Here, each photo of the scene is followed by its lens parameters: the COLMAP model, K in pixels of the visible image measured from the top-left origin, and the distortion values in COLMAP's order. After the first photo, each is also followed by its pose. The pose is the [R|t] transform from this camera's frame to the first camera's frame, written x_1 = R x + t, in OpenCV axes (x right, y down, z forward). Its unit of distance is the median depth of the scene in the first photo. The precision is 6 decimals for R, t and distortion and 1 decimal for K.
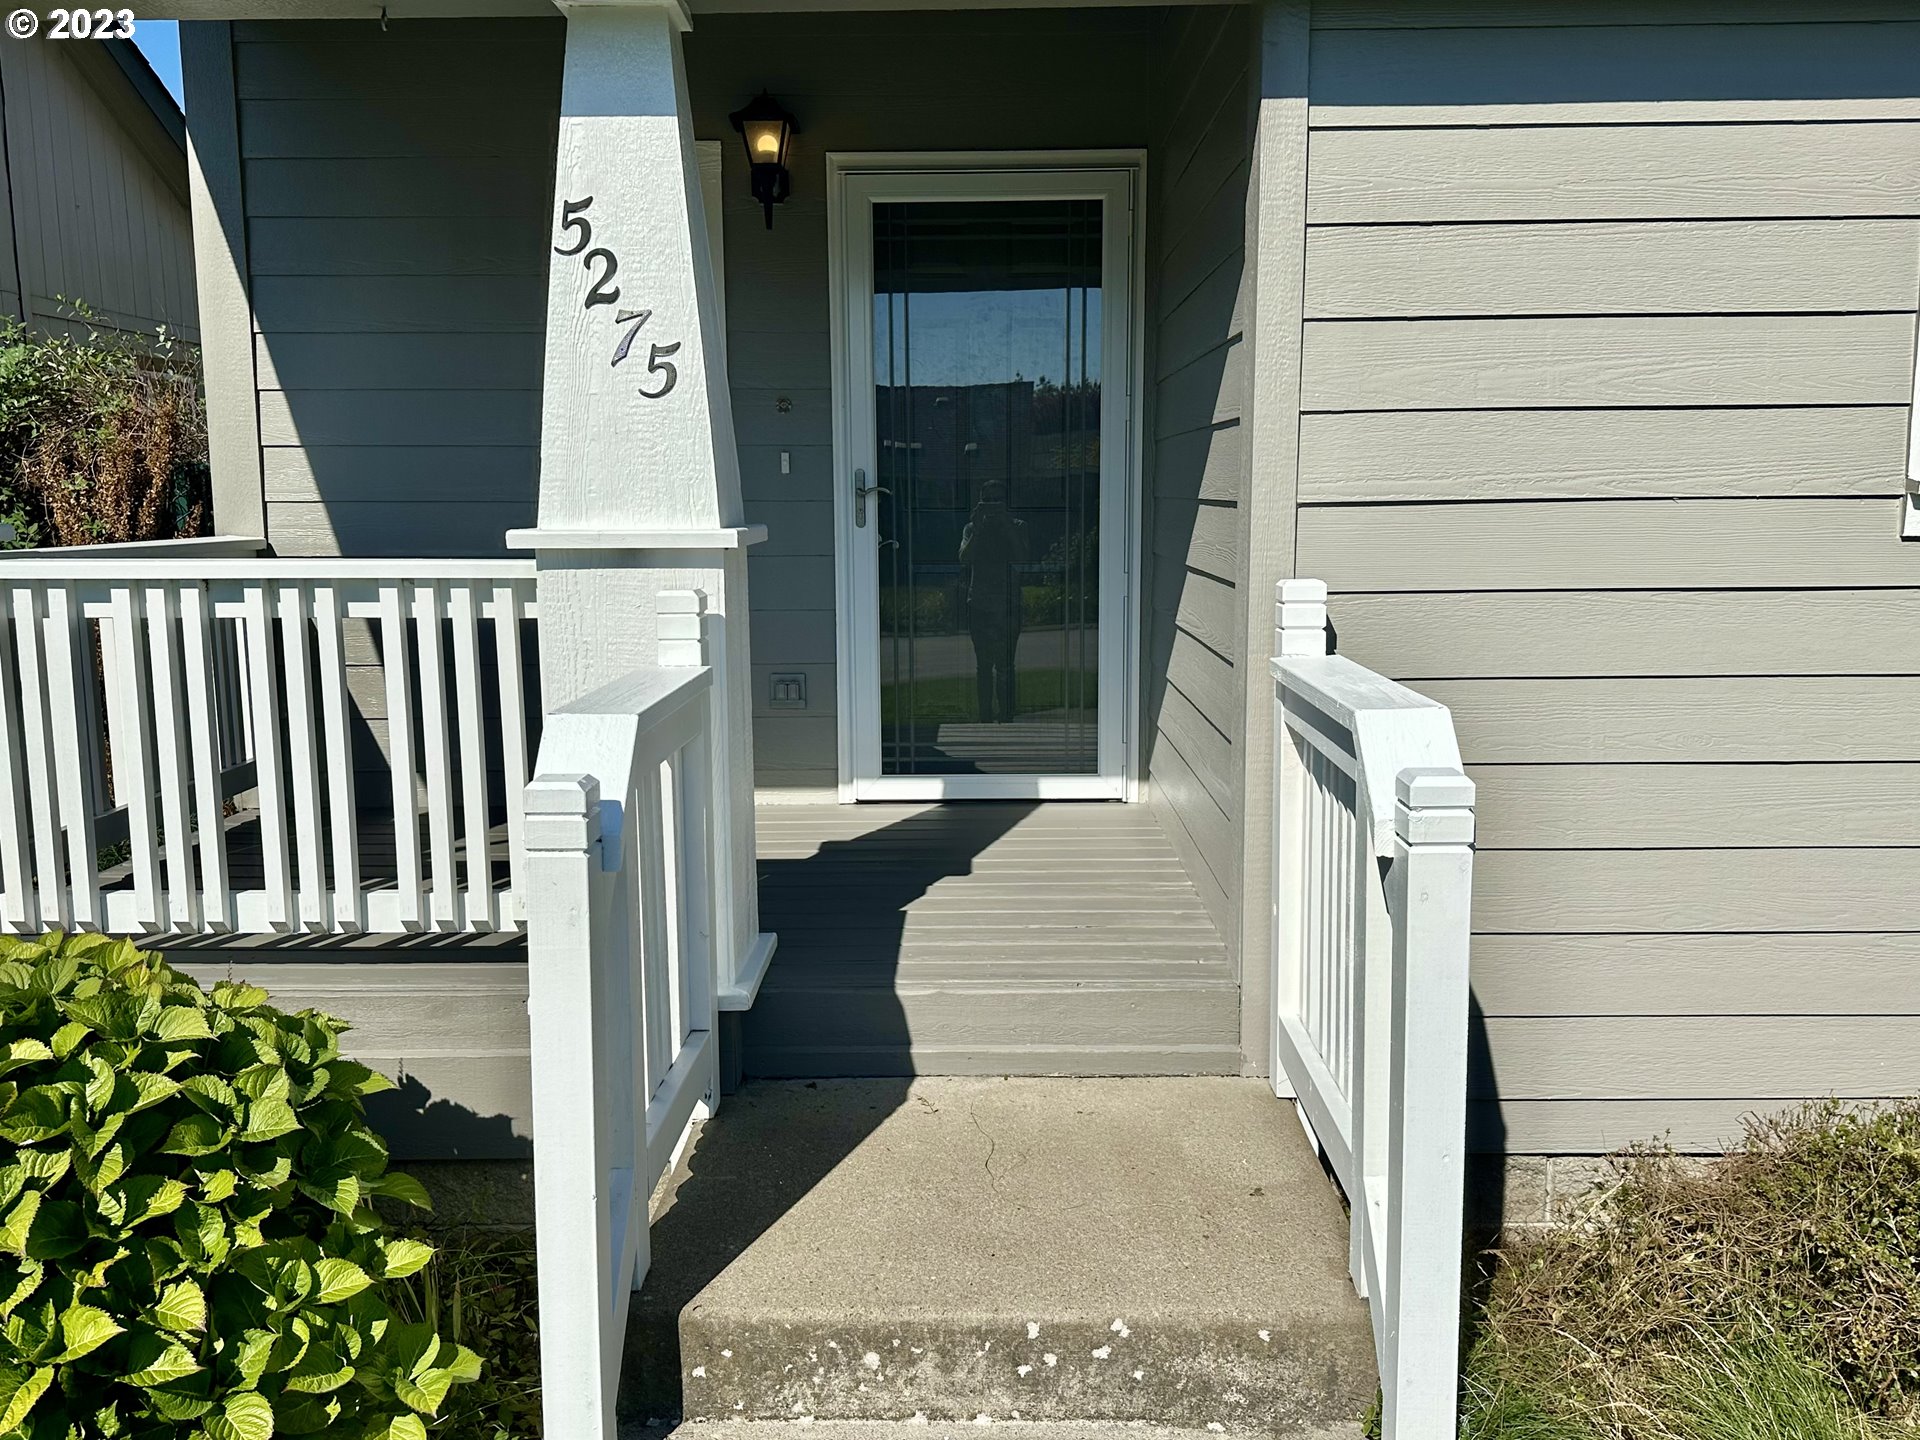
lens RADIAL K [[1524.6, 0, 960.0], [0, 1524.6, 720.0], [0, 0, 1]] dist [0.092233, 0.001525]
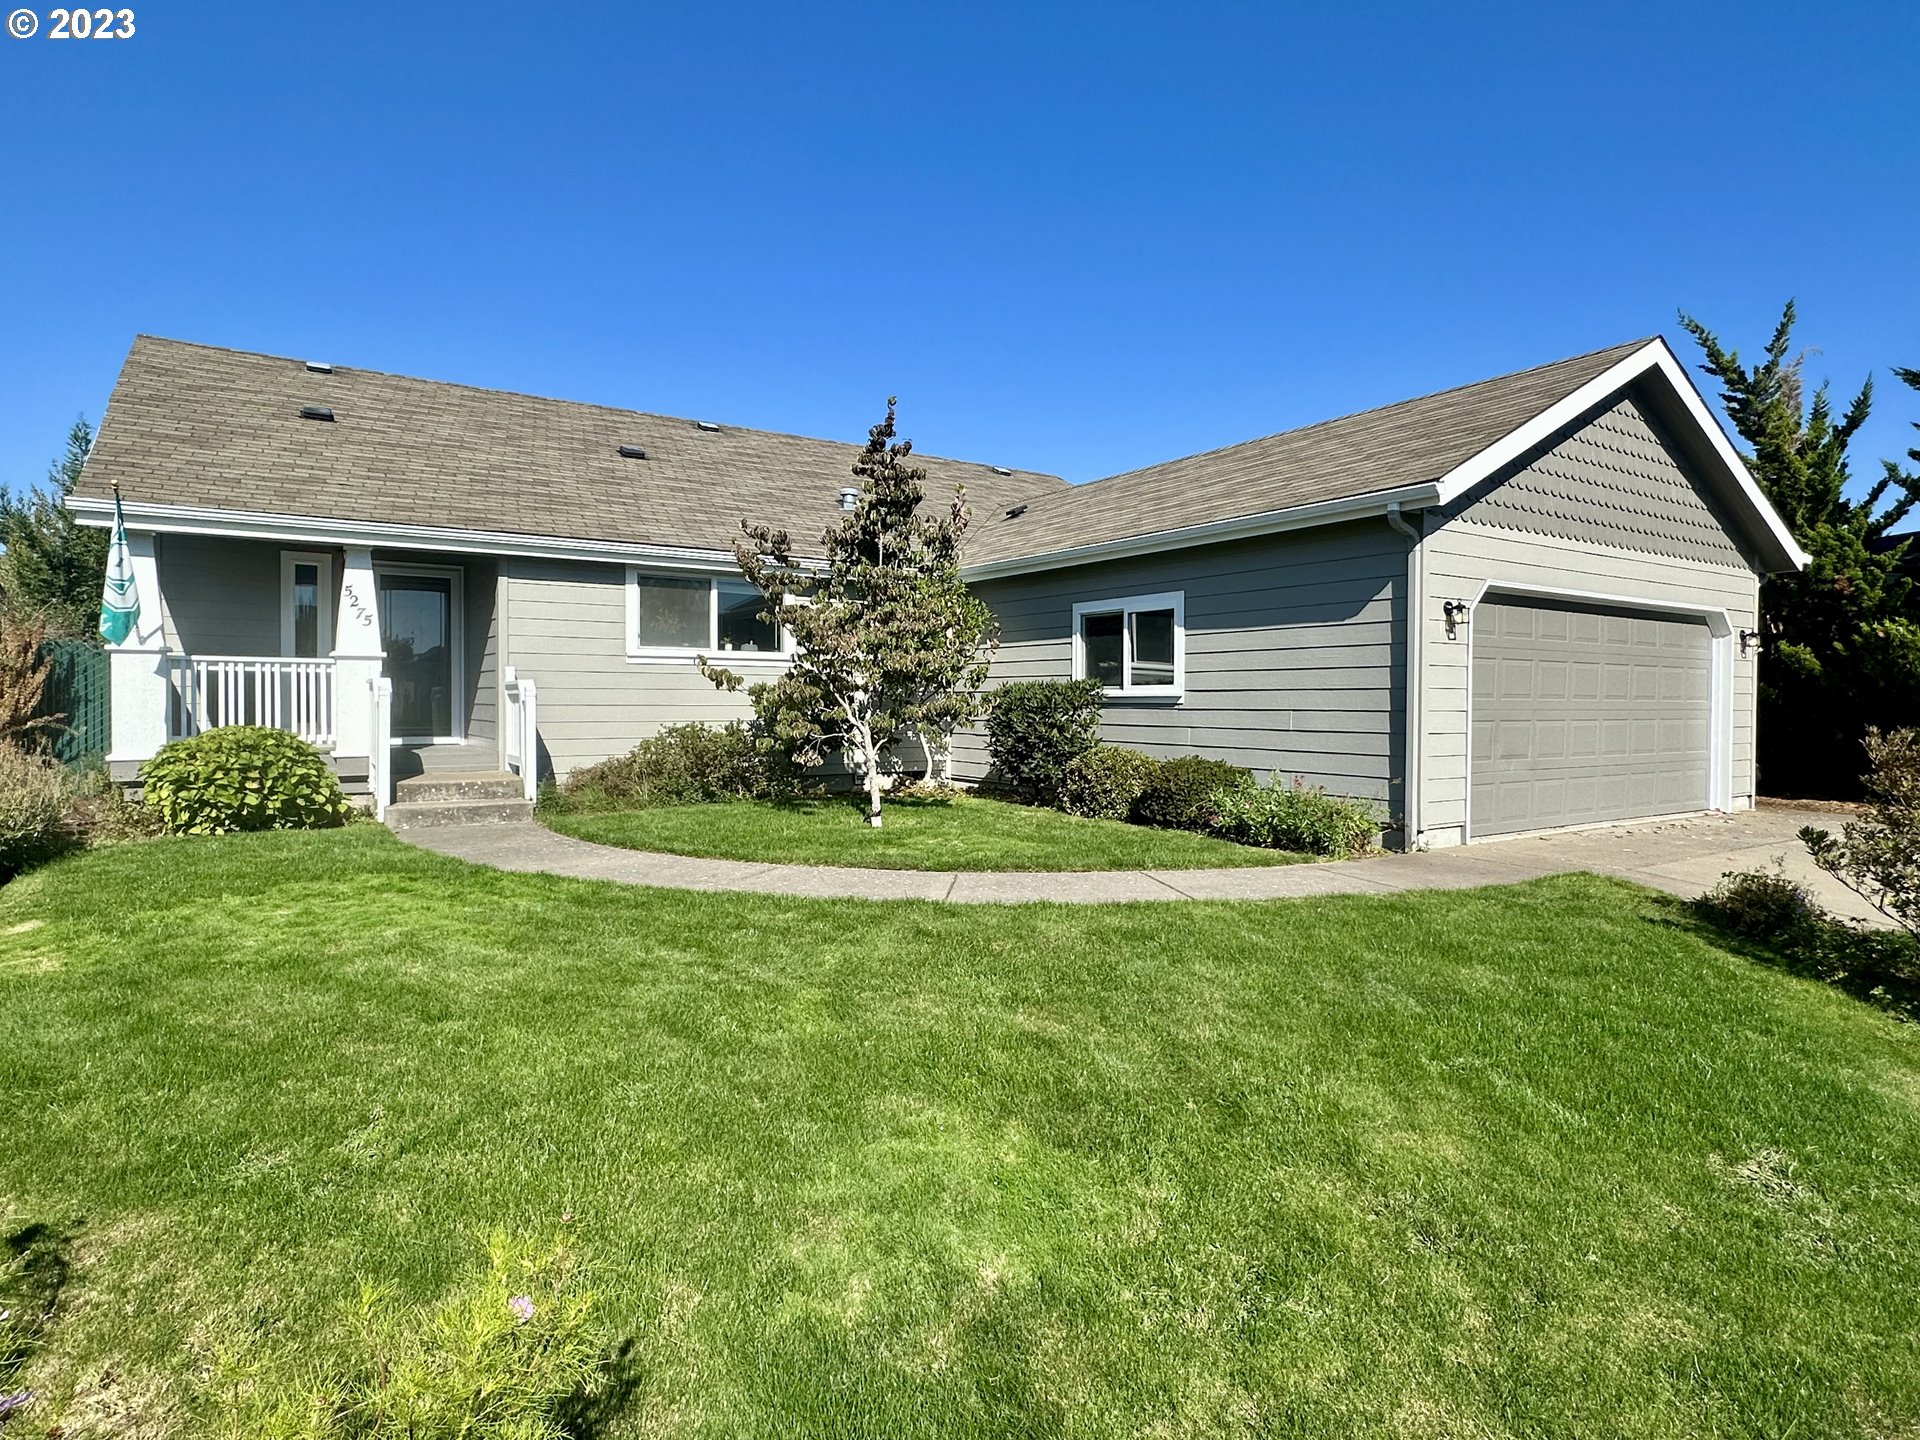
lens RADIAL K [[1334.6, 0, 1007.3], [0, 1334.6, 722.4], [0, 0, 1]] dist [0.010888, 0.002410]
pose [[0.850052, -0.006569, 0.526657, -0.440156], [0.074191, 0.991446, -0.107380, 0.433431], [-0.521447, 0.130352, 0.843268, -2.224811]]
